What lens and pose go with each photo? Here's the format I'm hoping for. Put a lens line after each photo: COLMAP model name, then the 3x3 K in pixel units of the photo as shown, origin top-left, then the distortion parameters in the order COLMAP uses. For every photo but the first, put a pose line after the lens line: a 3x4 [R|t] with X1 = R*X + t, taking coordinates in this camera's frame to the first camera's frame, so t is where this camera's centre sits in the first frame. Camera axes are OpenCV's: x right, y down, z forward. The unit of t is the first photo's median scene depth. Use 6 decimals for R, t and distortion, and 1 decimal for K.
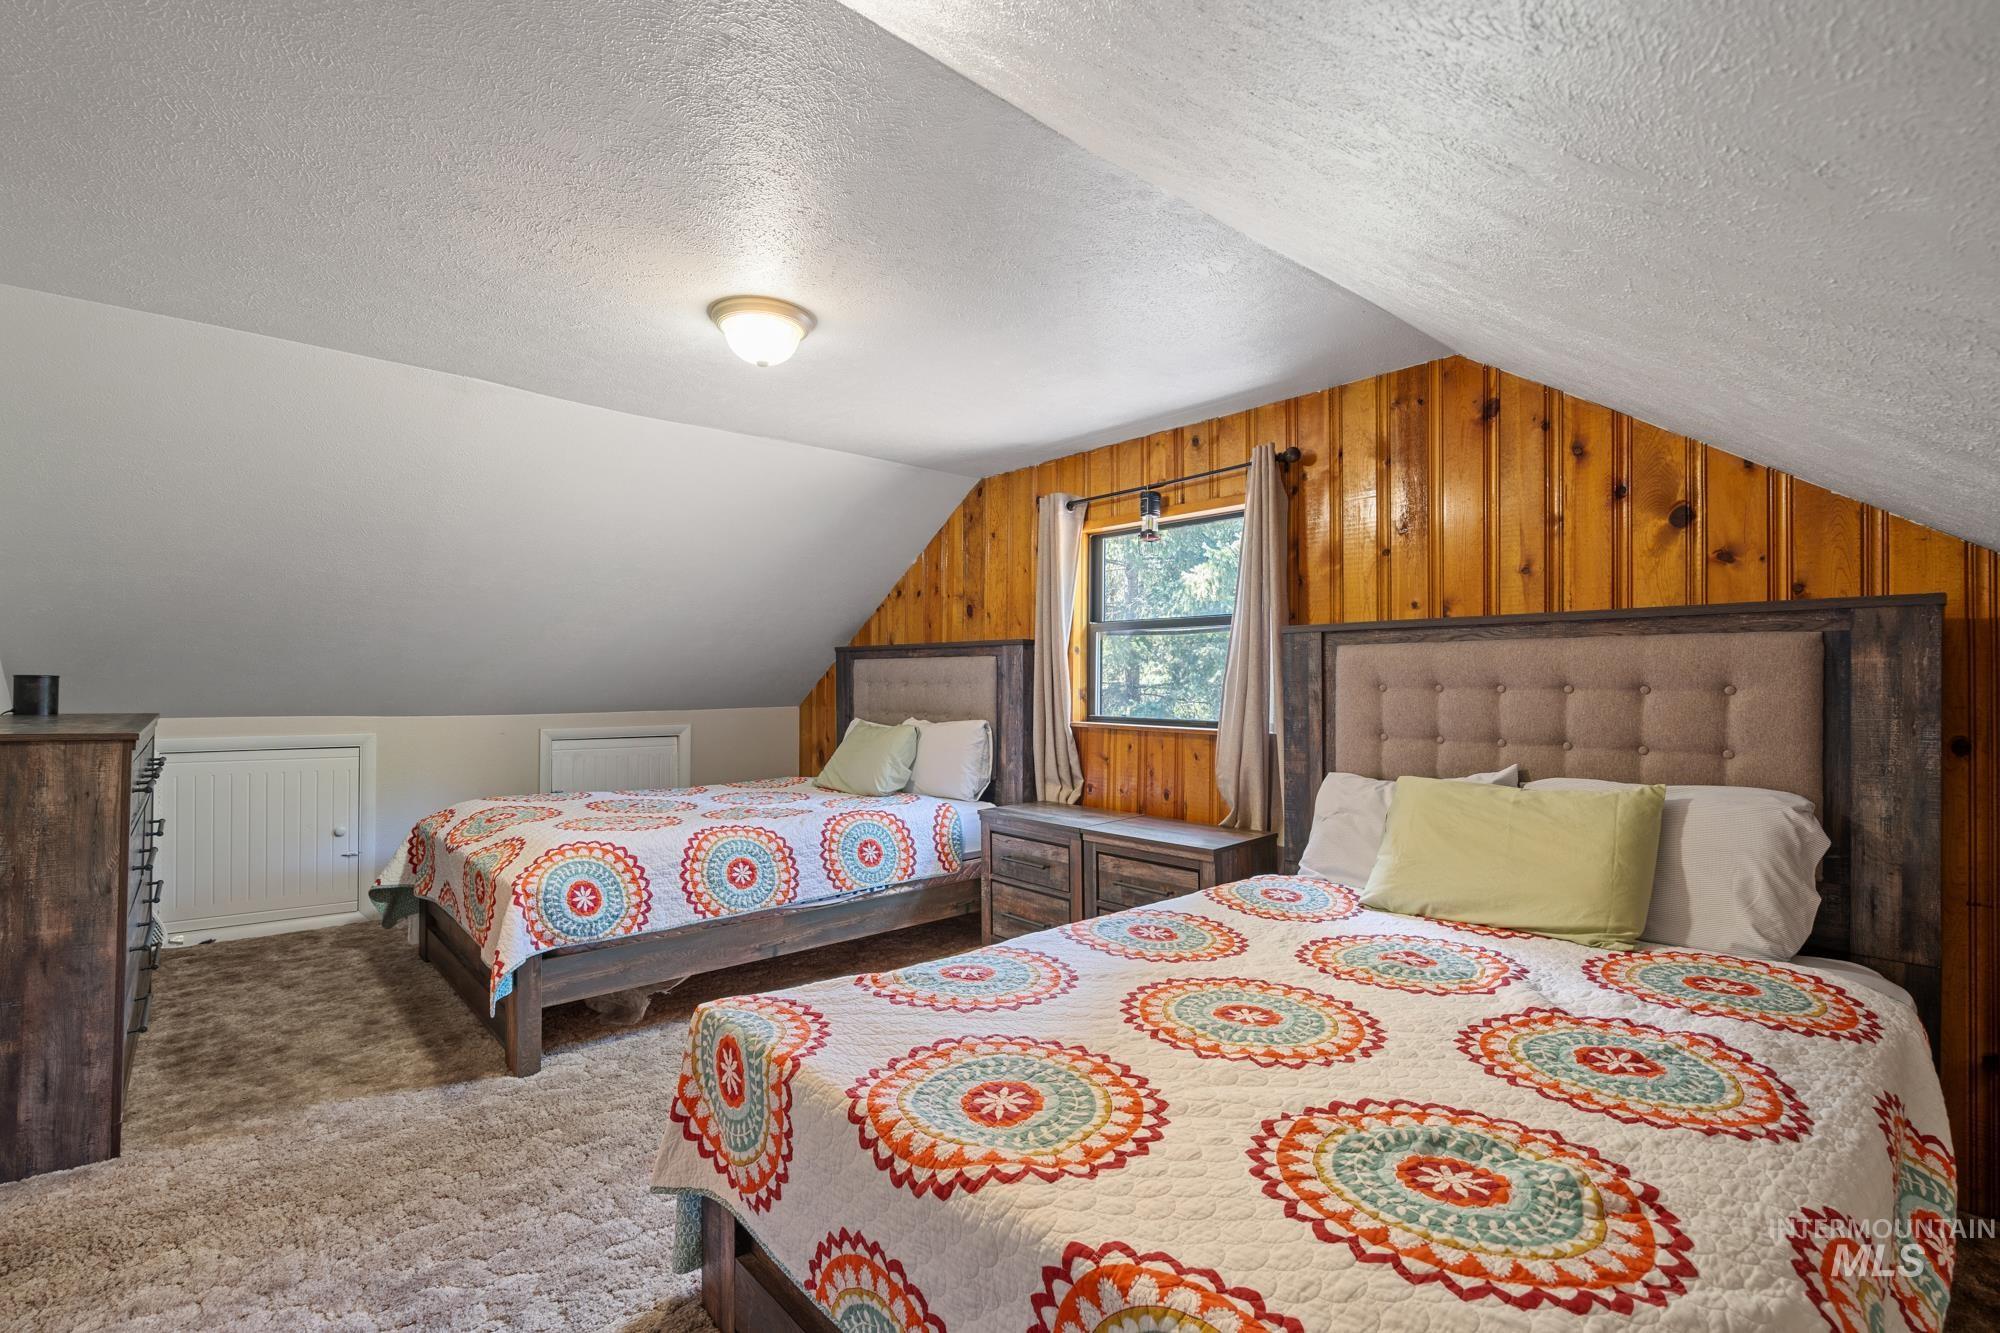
lens RADIAL K [[917.5, 0, 981.8], [0, 917.5, 670.7], [0, 0, 1]] dist [-0.007023, 0.002588]
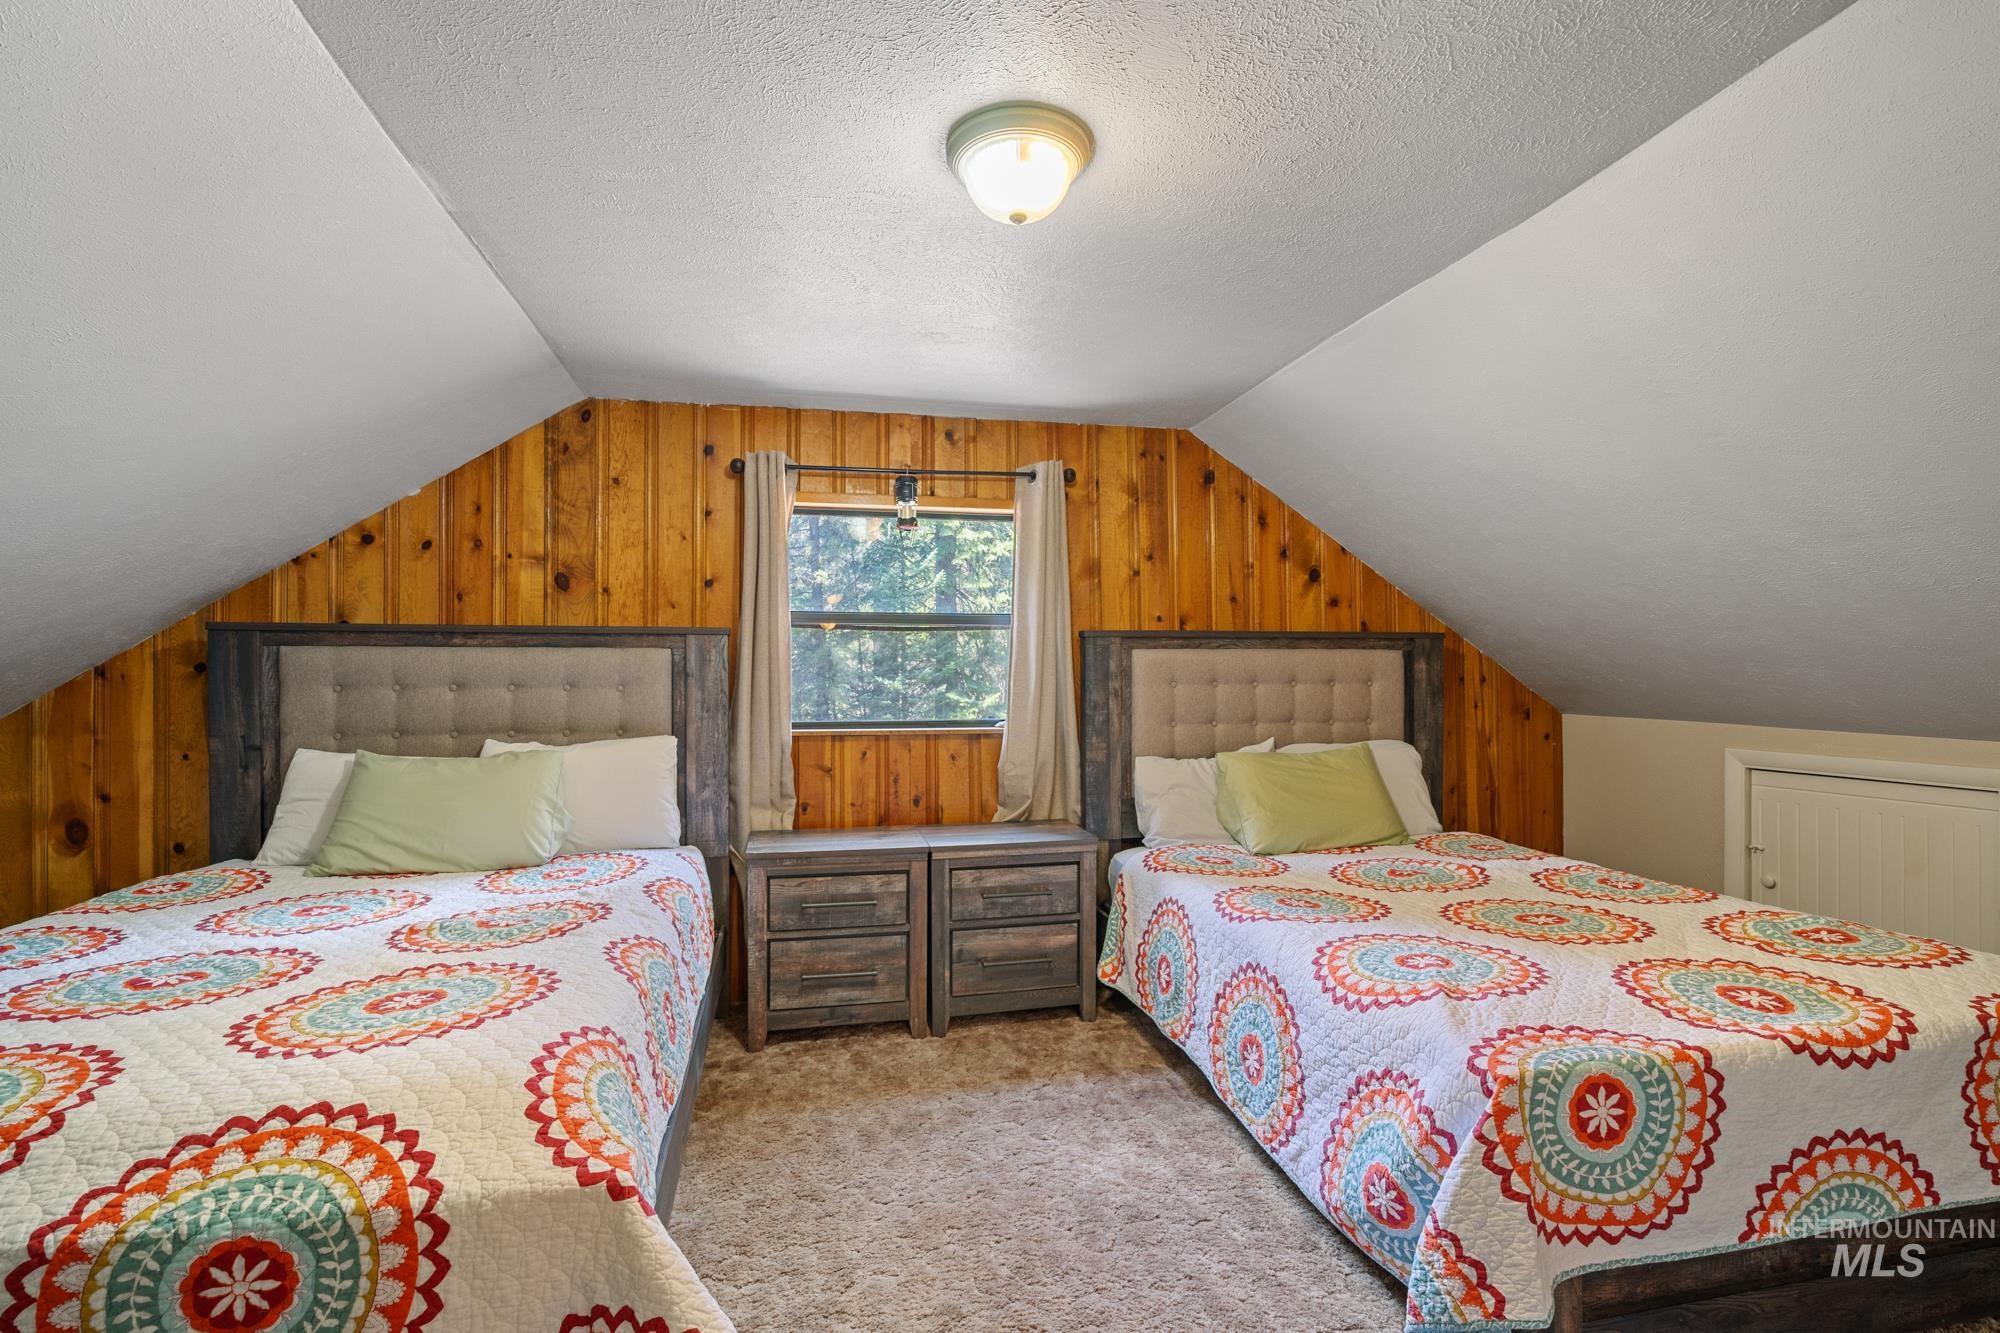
lens RADIAL K [[917.5, 0, 989.1], [0, 917.5, 671.8], [0, 0, 1]] dist [-0.007023, 0.002588]
pose [[0.468745, 0.003567, 0.883326, -0.693935], [-0.004294, 0.999989, -0.001760, 0.004239], [-0.883323, -0.002968, 0.468755, 0.570478]]
